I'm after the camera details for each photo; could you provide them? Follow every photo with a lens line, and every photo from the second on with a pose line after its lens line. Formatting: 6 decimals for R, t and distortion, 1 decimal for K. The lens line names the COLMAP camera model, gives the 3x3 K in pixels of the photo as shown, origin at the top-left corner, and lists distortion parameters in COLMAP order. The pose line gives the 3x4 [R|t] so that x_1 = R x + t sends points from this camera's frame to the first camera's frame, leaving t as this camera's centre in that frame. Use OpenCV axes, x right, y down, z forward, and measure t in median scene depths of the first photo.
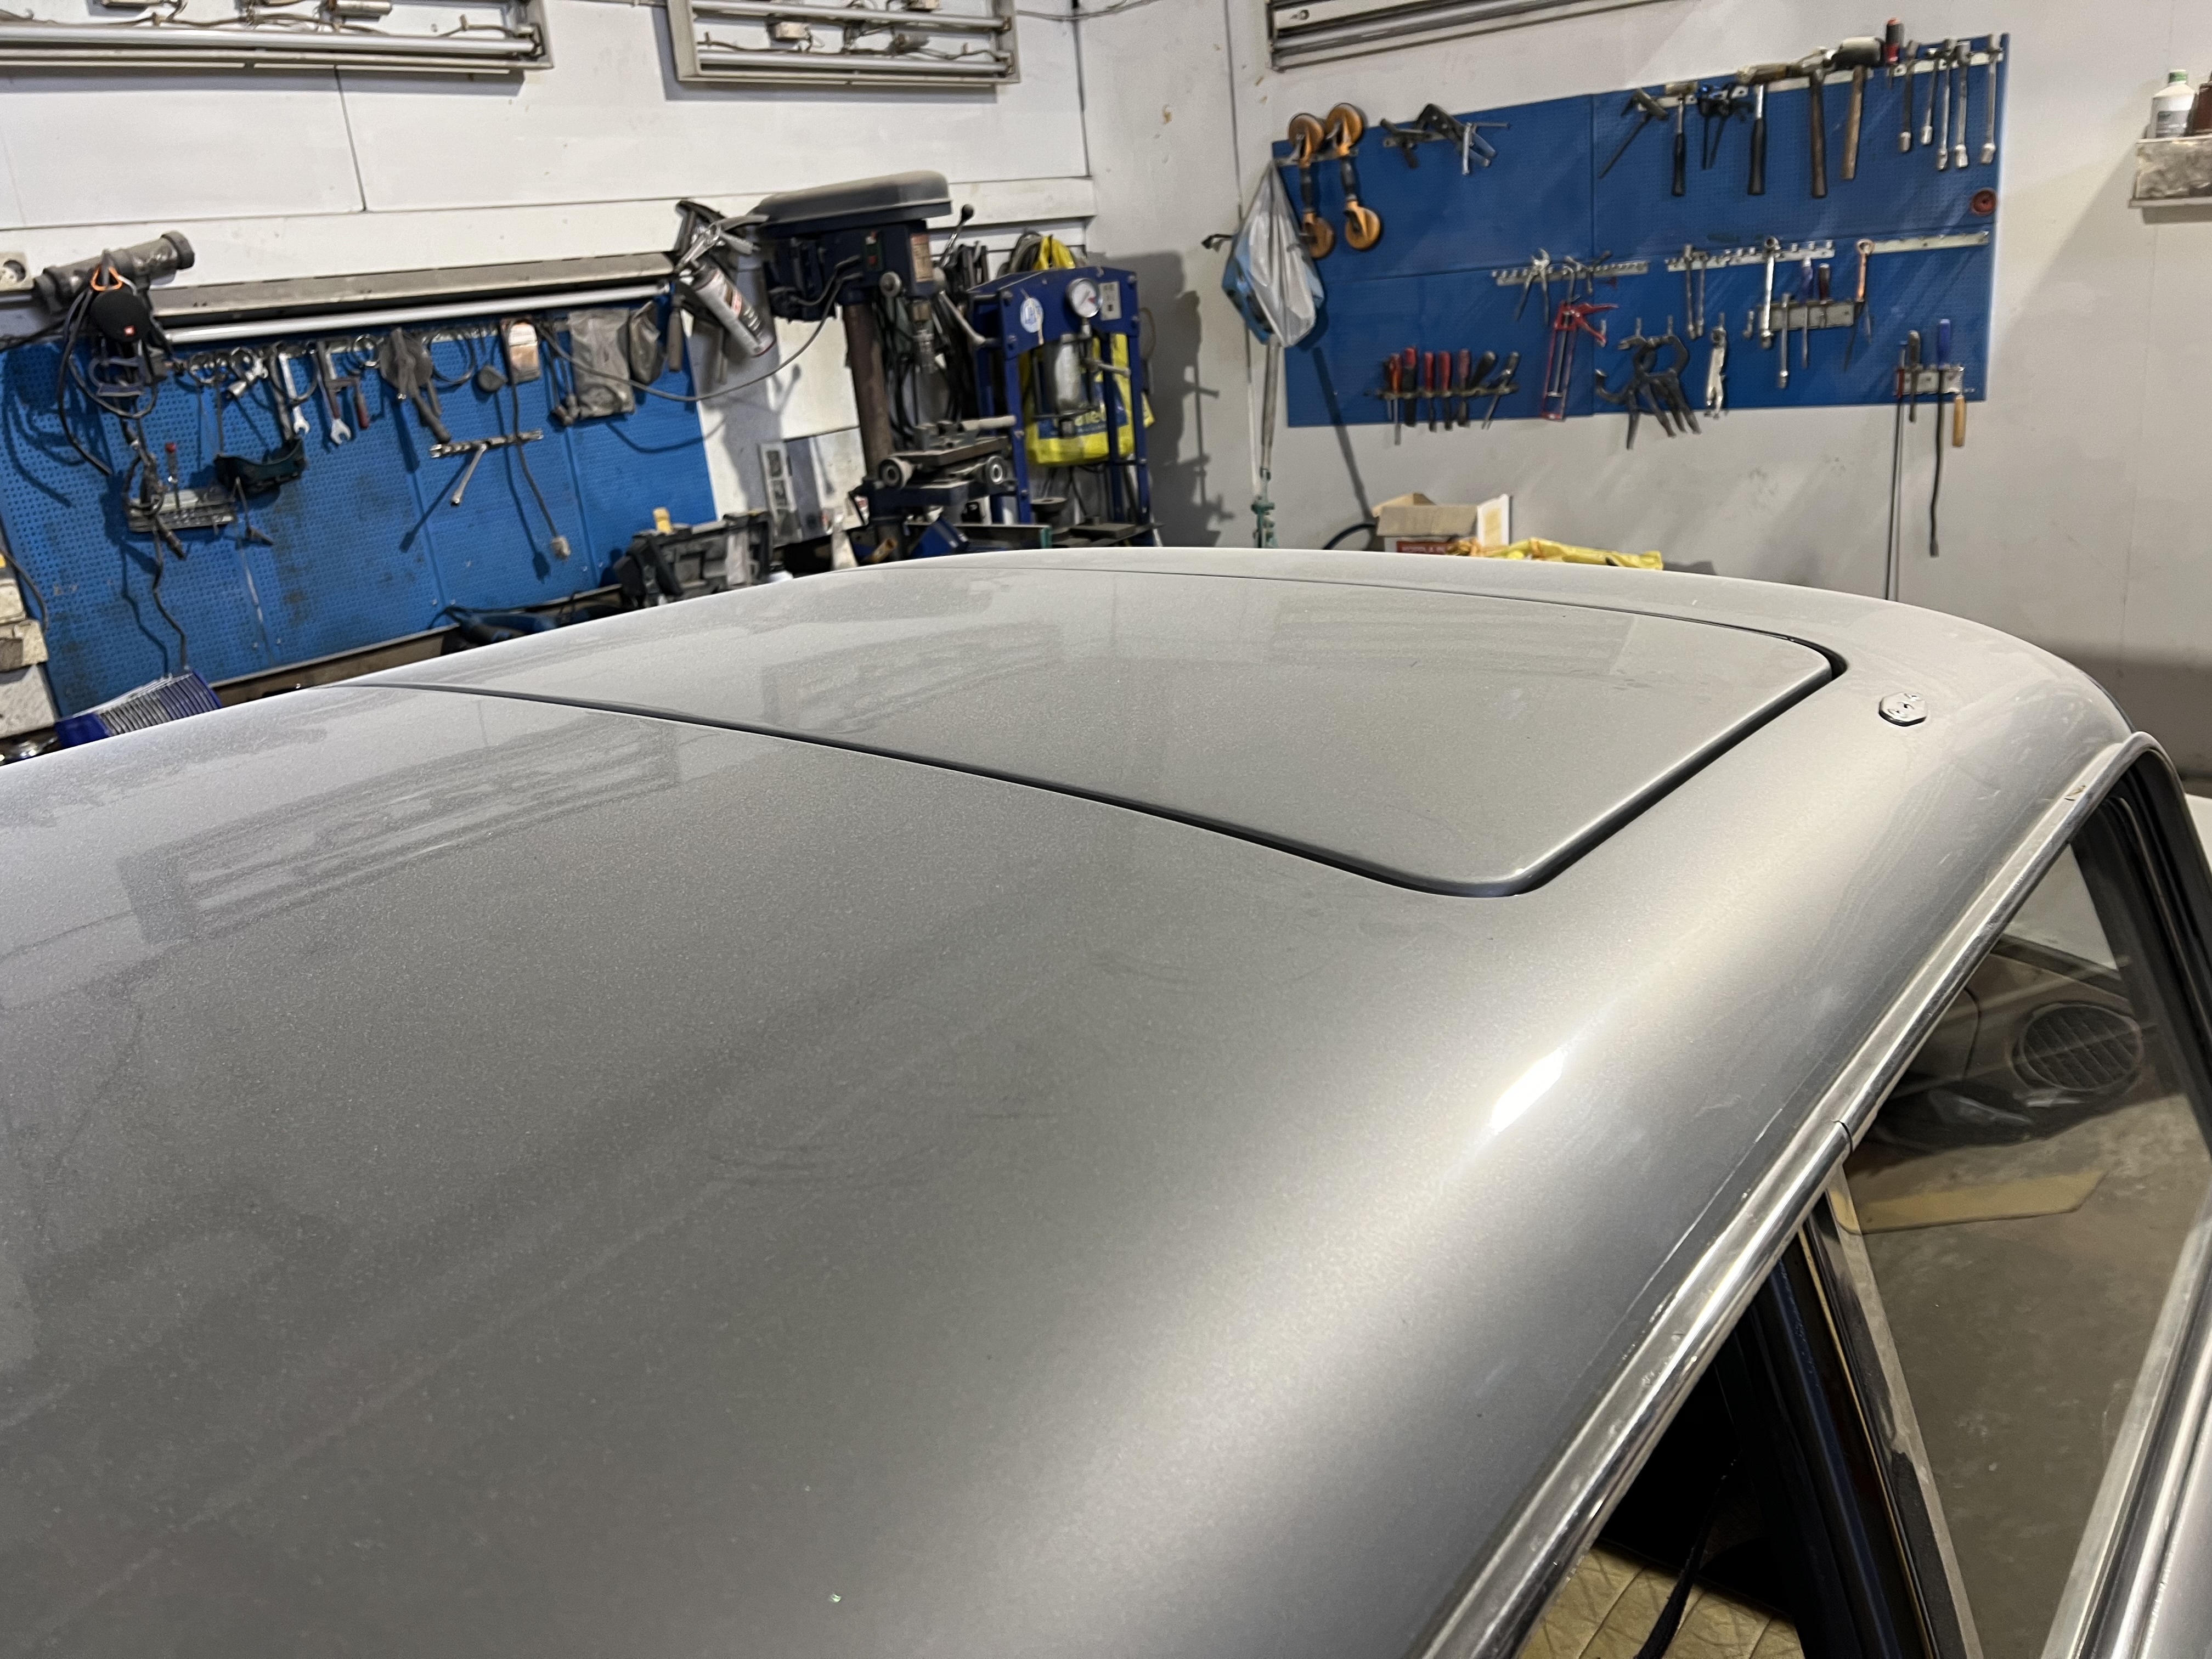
lens RADIAL K [[1666.6, 0, 1094.4], [0, 1666.6, 814.0], [0, 0, 1]] dist [0.052641, -0.060985]
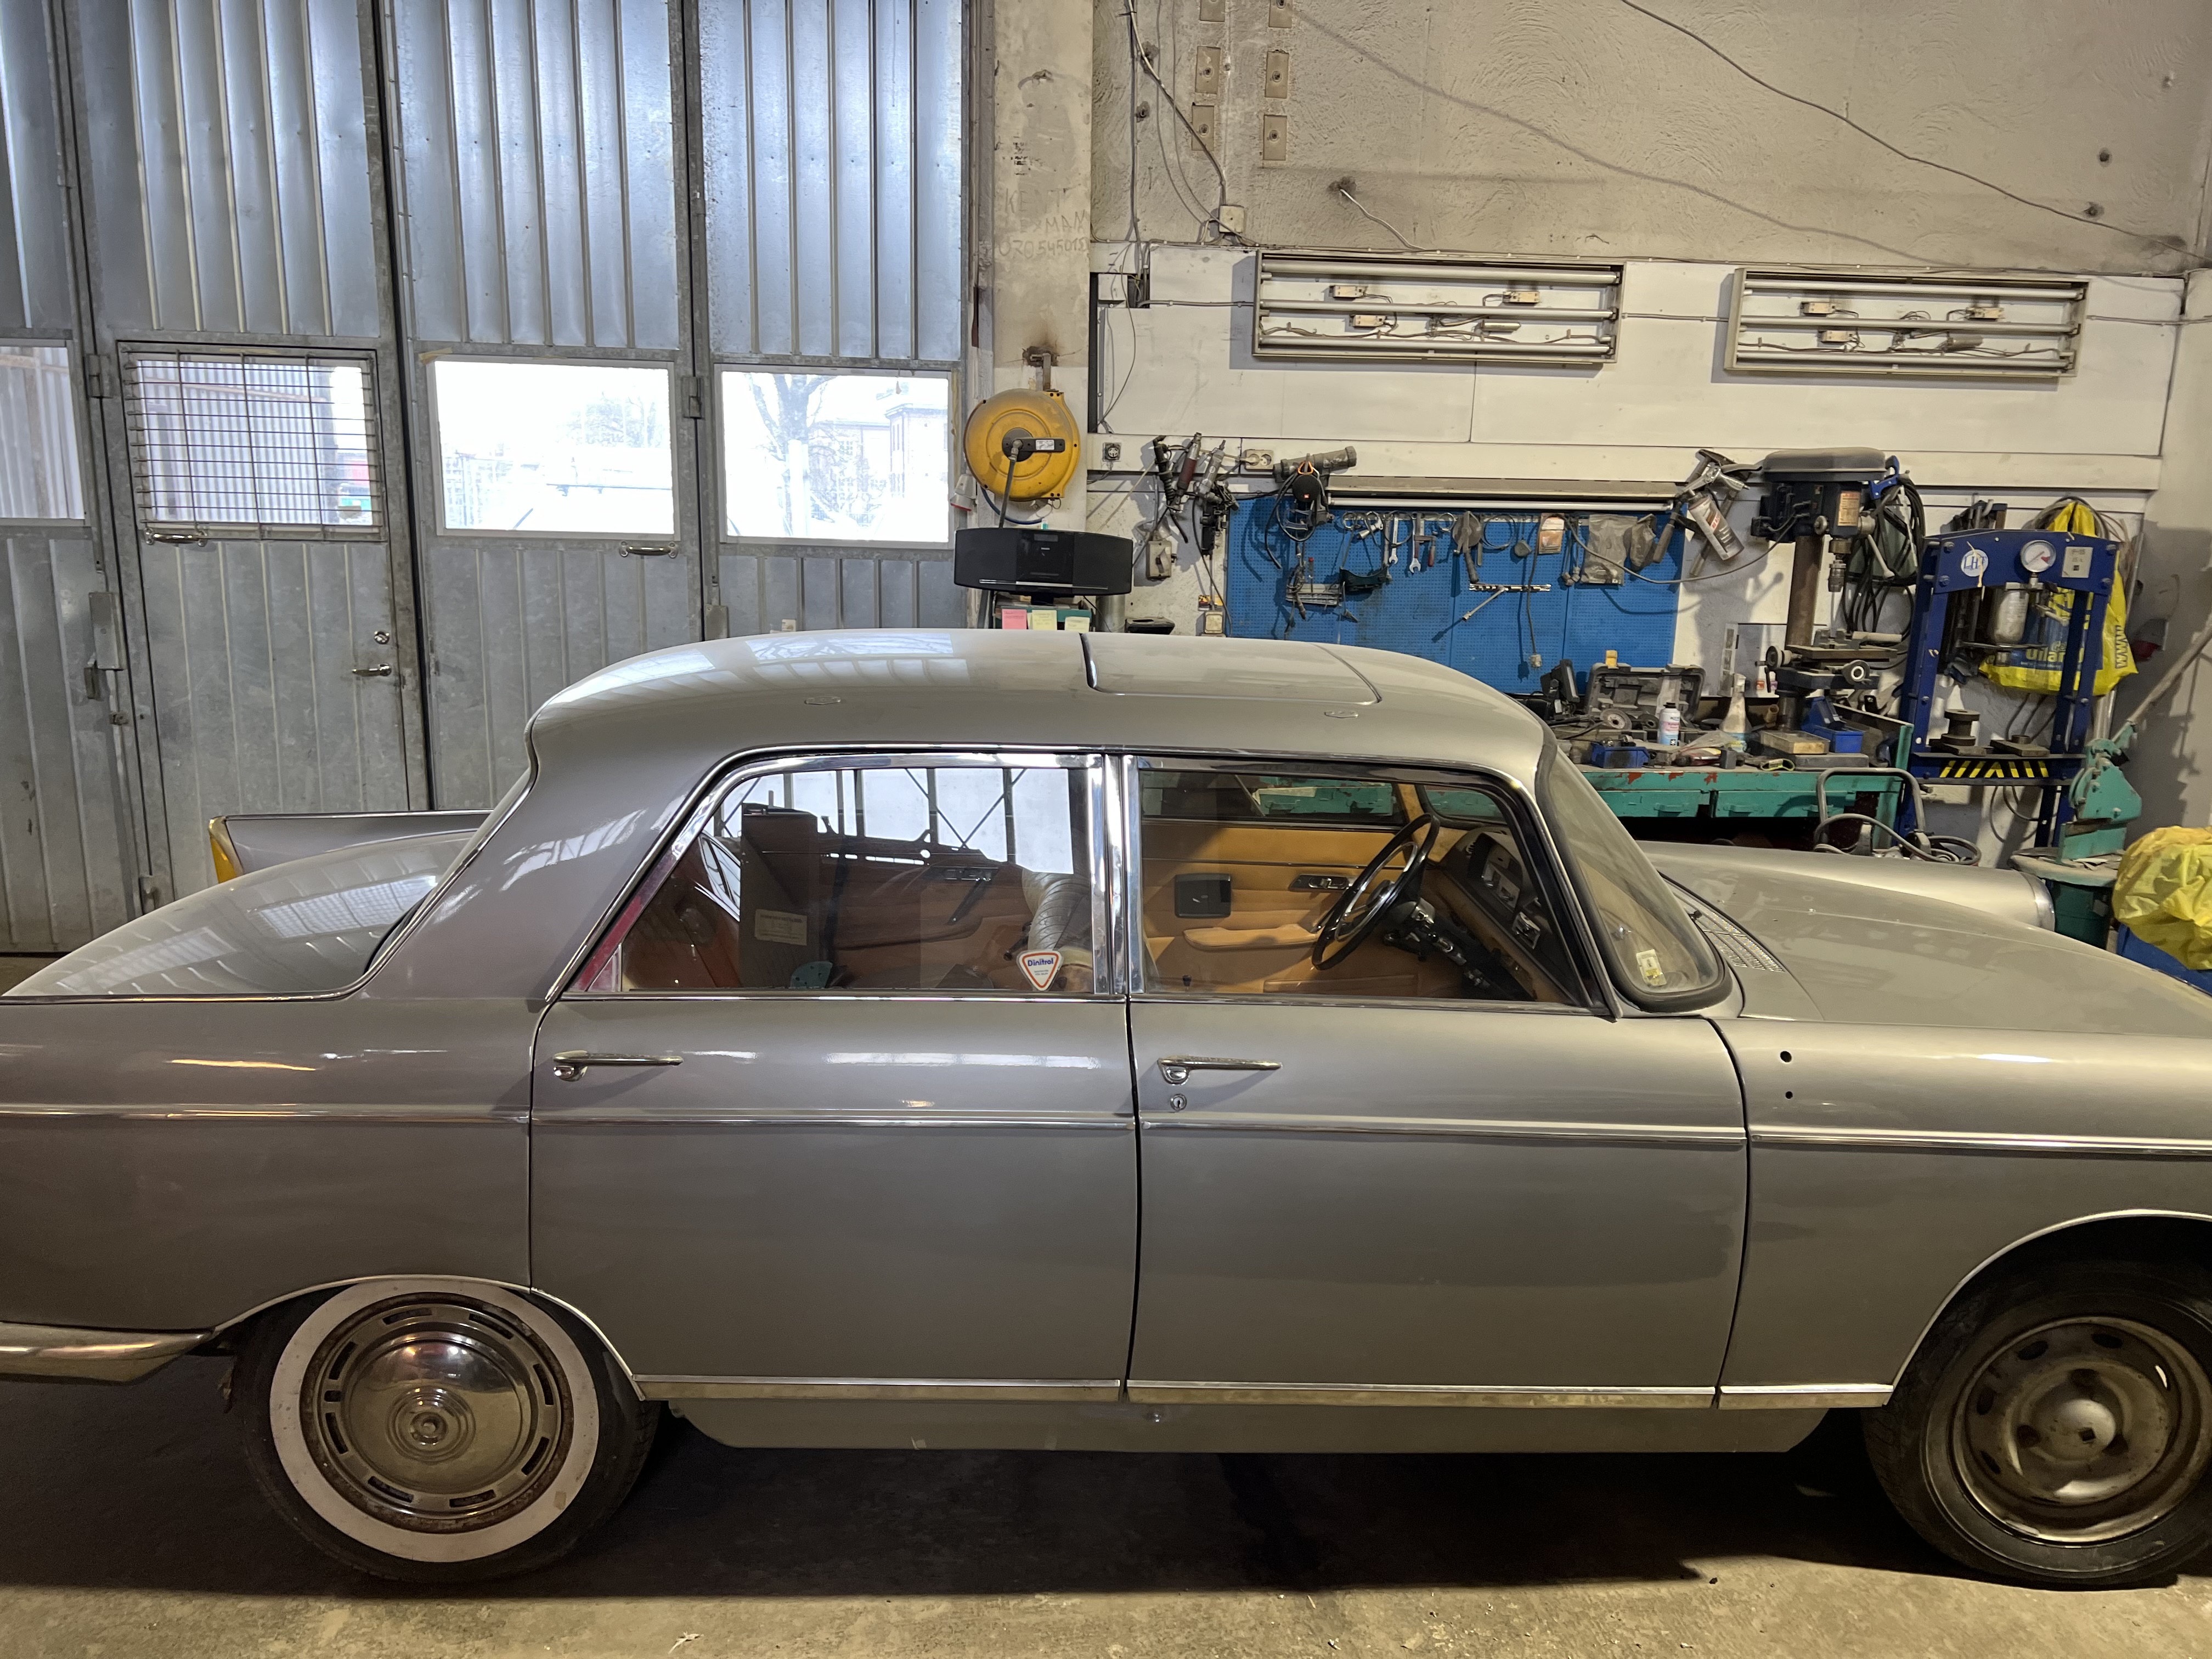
lens RADIAL K [[1666.6, 0, 1125.4], [0, 1666.6, 836.2], [0, 0, 1]] dist [0.052641, -0.060985]
pose [[0.658616, 0.268575, -0.702917, 0.505316], [-0.320674, 0.945243, 0.060700, 0.017045], [0.680730, 0.185429, 0.708677, -0.278566]]
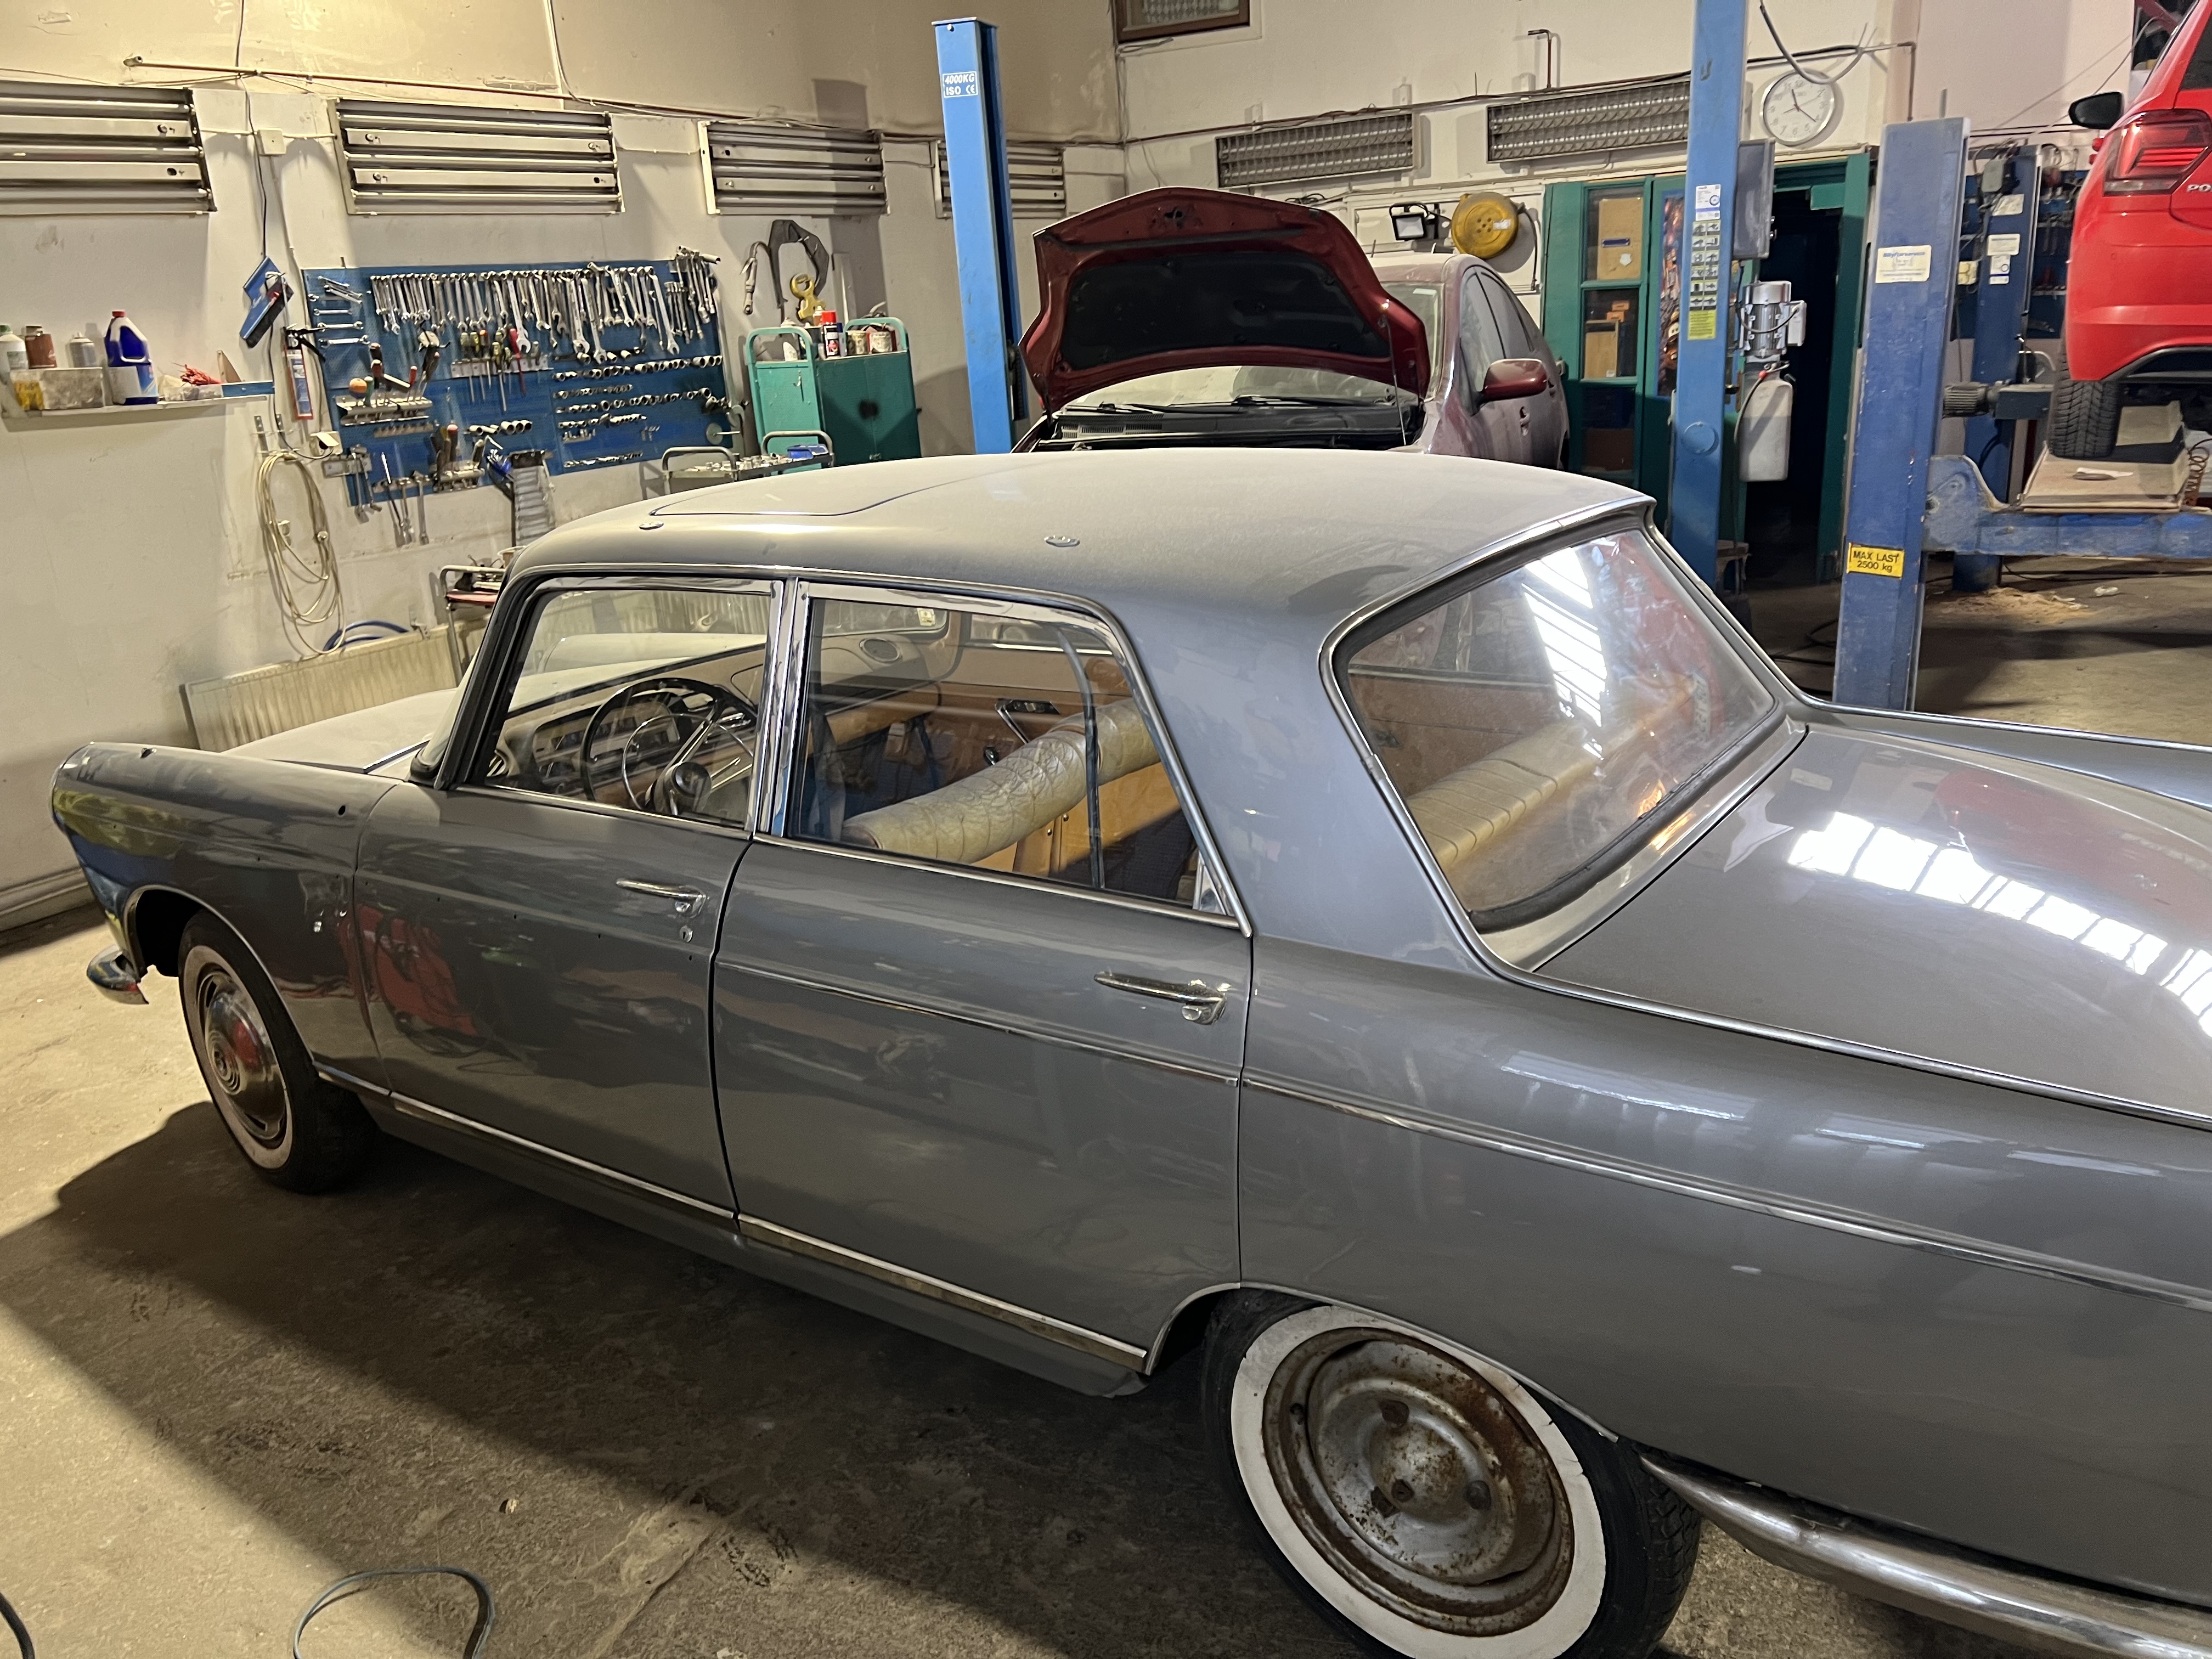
lens RADIAL K [[1666.6, 0, 1122.3], [0, 1666.6, 814.3], [0, 0, 1]] dist [0.052641, -0.060985]
pose [[-0.072537, -0.196503, 0.977817, -0.744191], [0.376695, 0.902386, 0.209288, -0.015023], [-0.923493, 0.383519, 0.008565, 0.242486]]
